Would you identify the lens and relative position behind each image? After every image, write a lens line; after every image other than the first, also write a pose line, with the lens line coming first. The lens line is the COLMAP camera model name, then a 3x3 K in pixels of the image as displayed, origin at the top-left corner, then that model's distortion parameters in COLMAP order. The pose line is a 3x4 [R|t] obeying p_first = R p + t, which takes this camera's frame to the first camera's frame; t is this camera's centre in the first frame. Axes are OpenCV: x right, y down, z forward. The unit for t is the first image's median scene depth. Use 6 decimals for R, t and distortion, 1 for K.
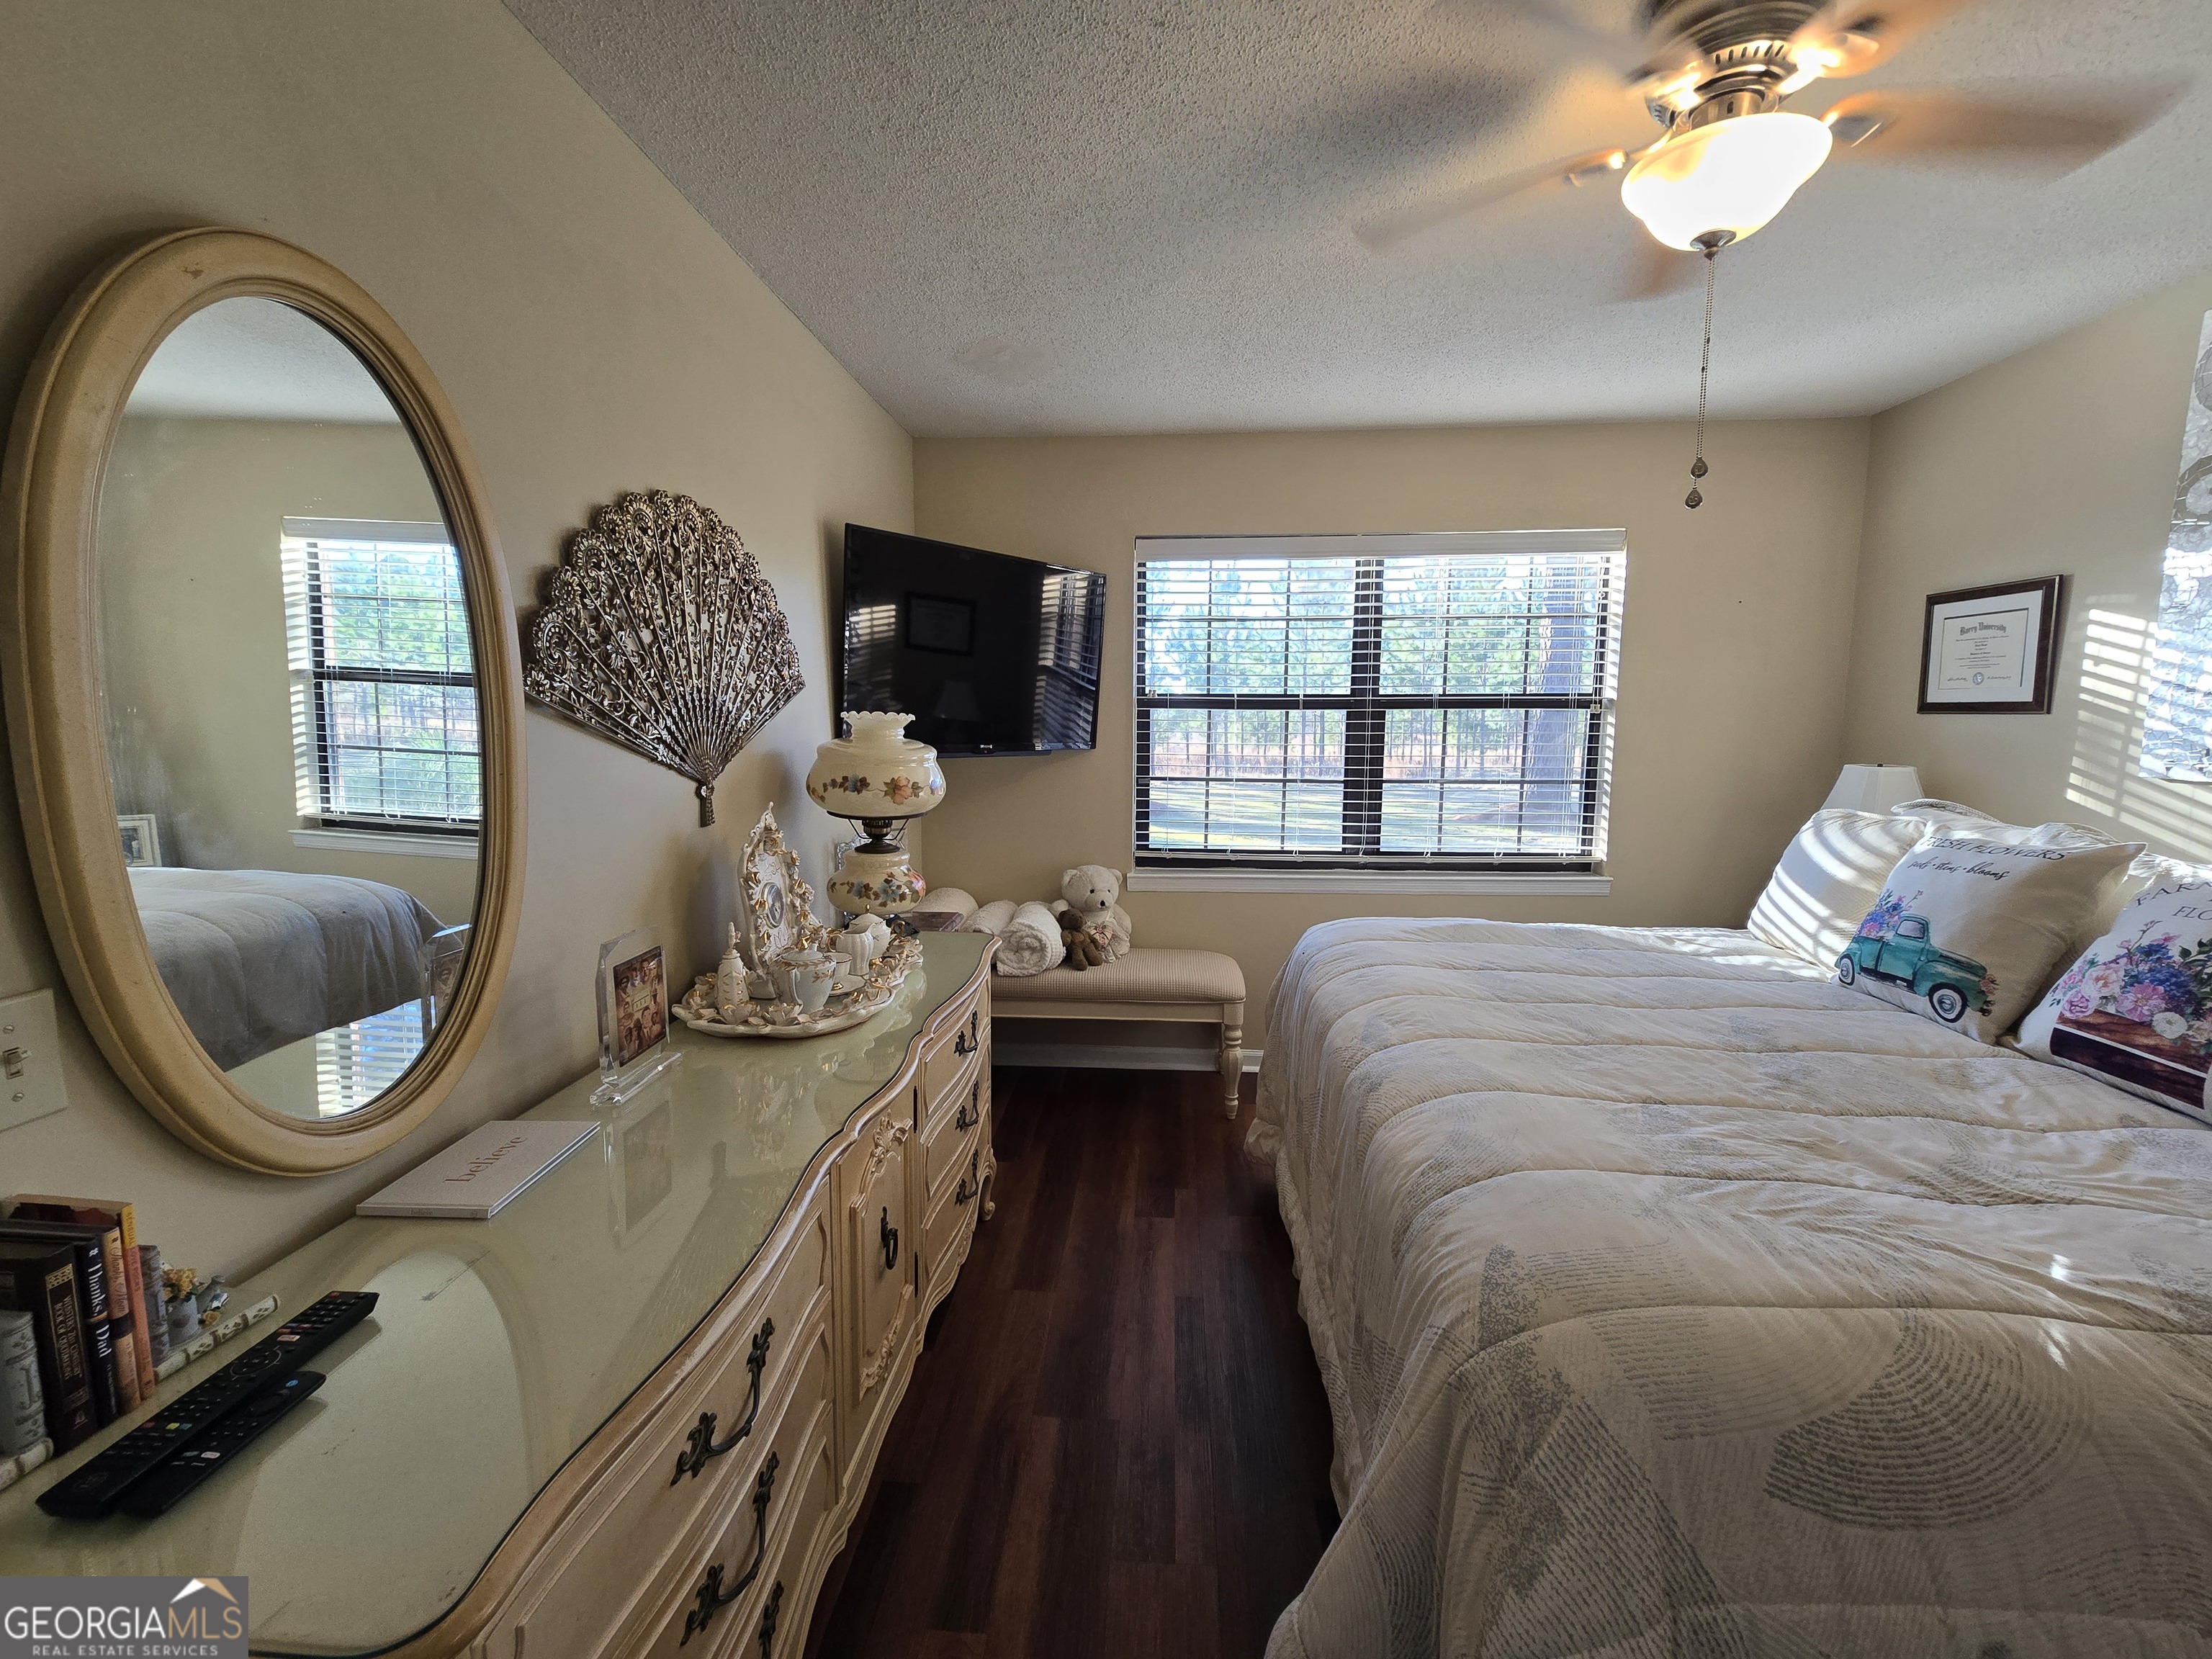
lens RADIAL K [[903.5, 0, 1096.9], [0, 903.5, 819.3], [0, 0, 1]] dist [-0.001440, -0.000804]
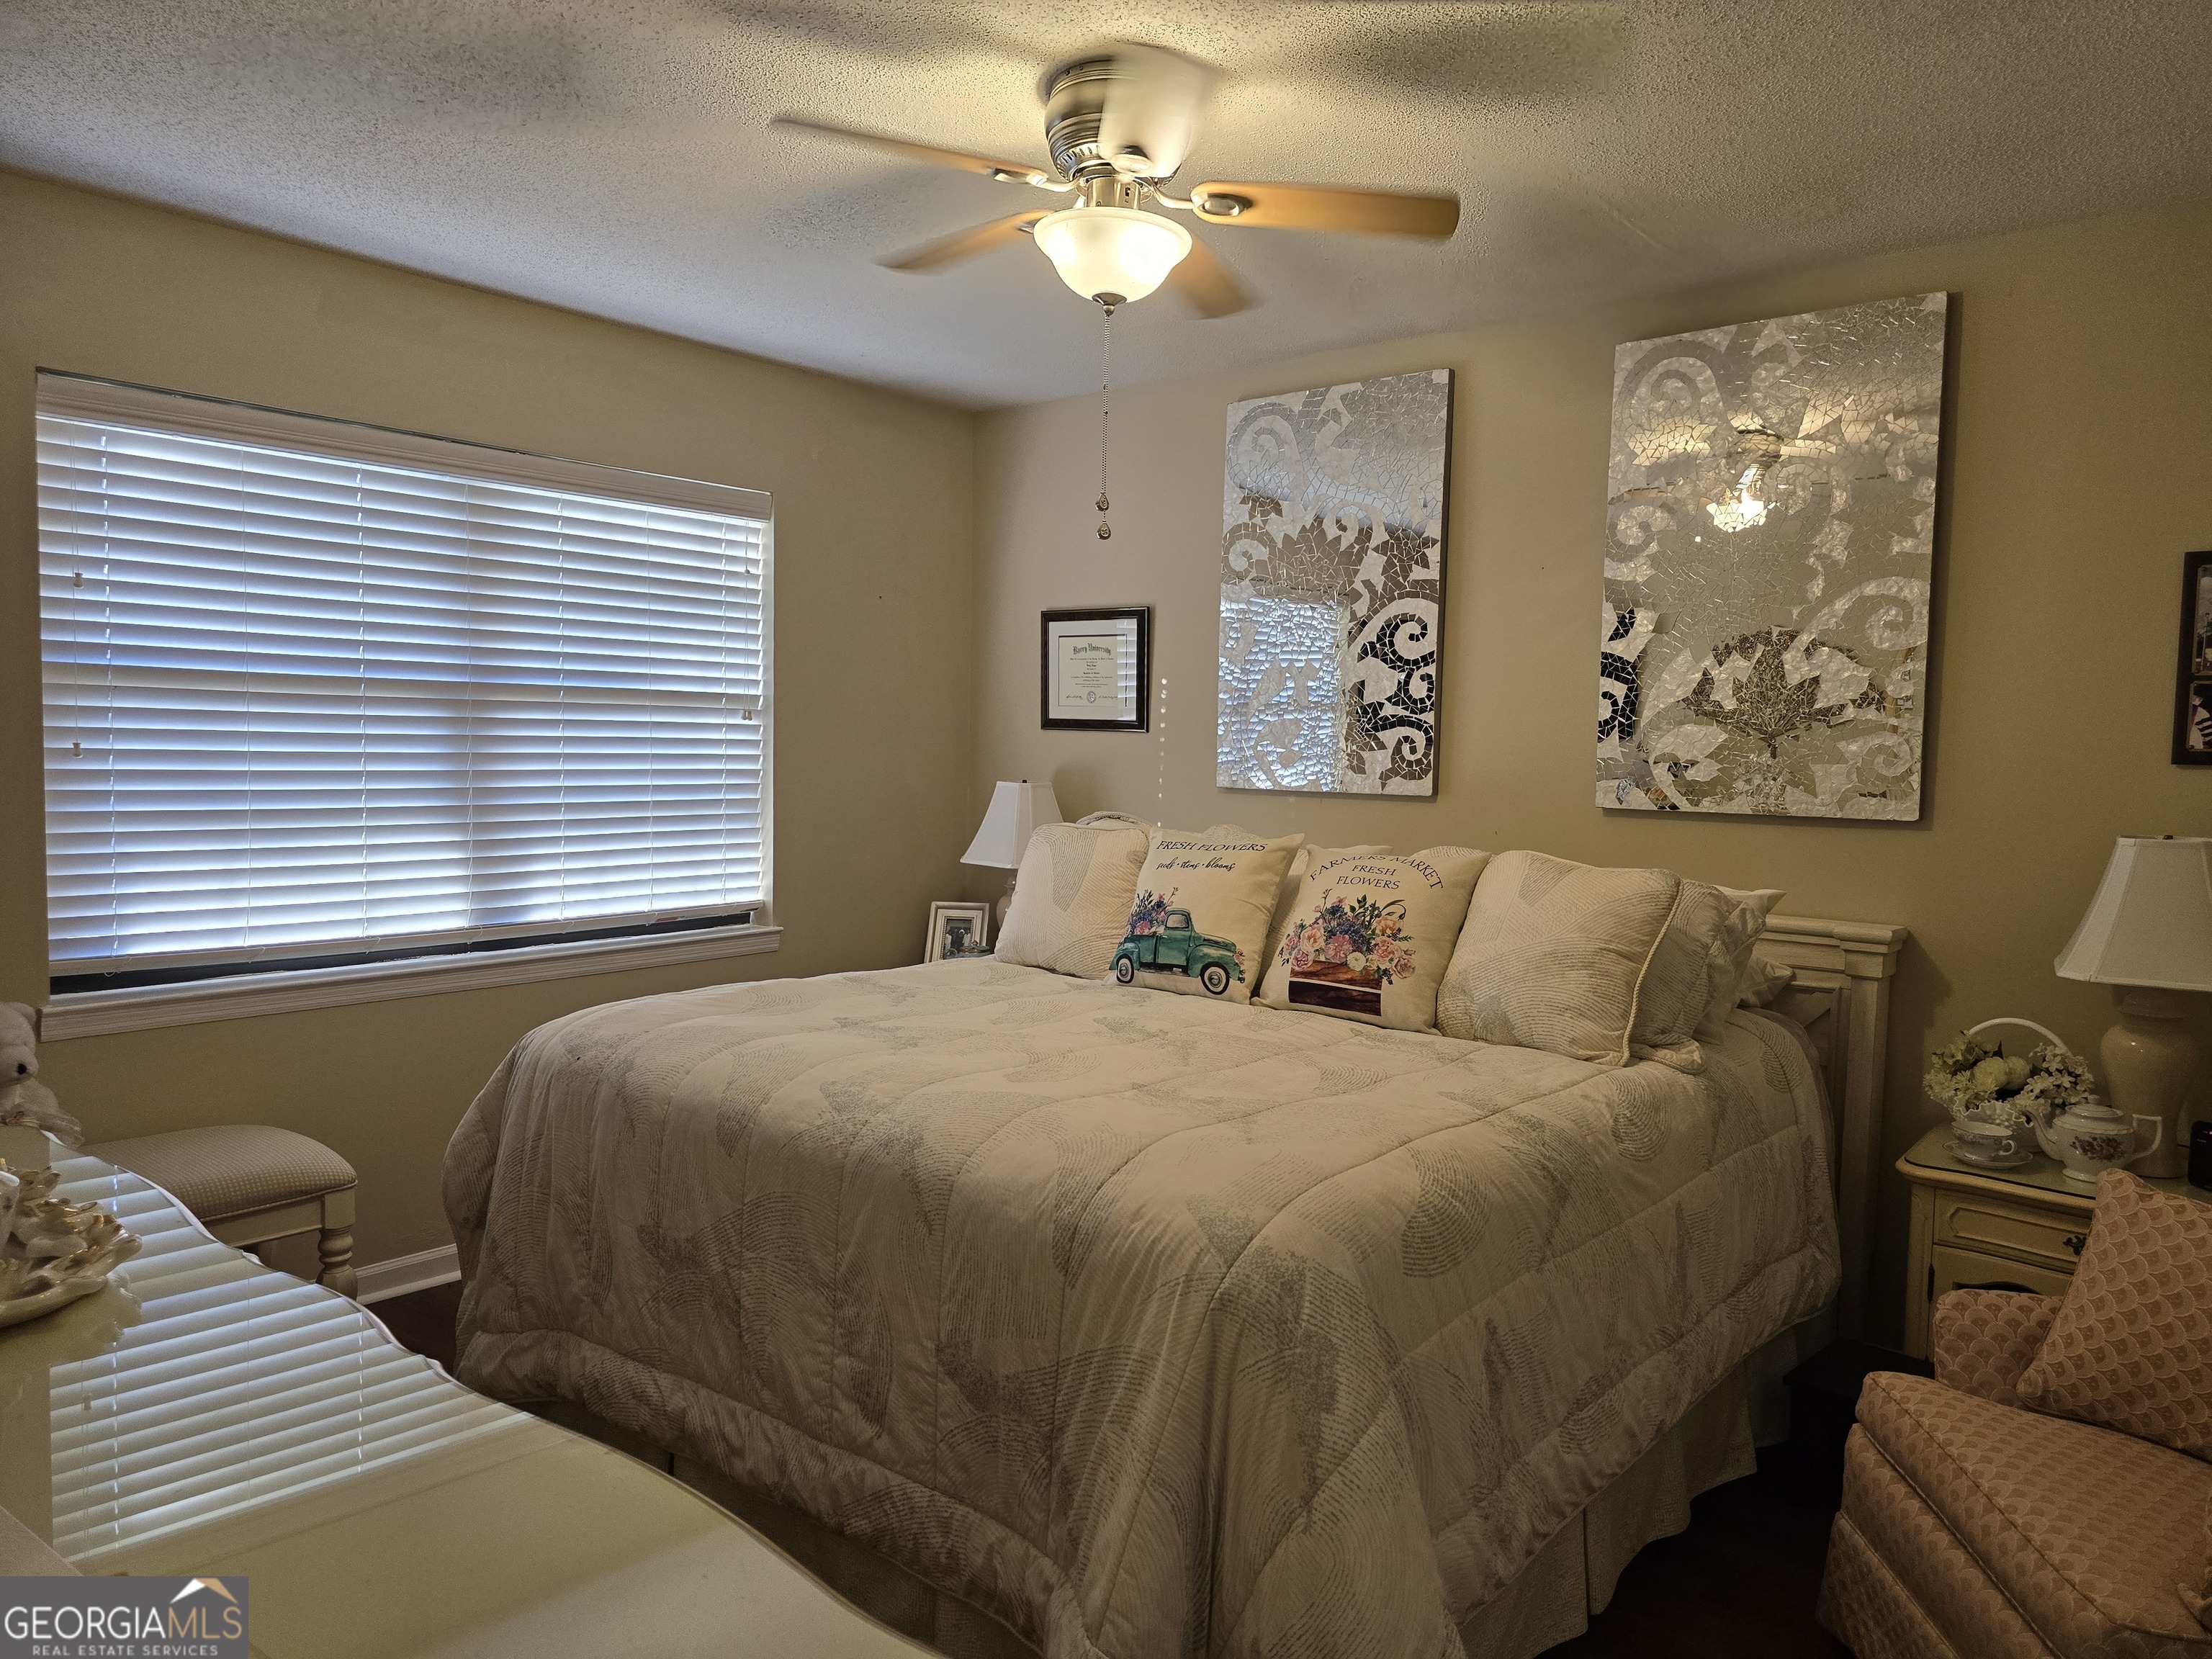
lens RADIAL K [[1499.2, 0, 1103.5], [0, 1499.2, 826.9], [0, 0, 1]] dist [0.064445, -0.067021]
pose [[0.580954, -0.035291, 0.813171, -0.672995], [0.069883, 0.997533, -0.006635, 0.010089], [-0.810931, 0.060681, 0.581987, -0.022288]]
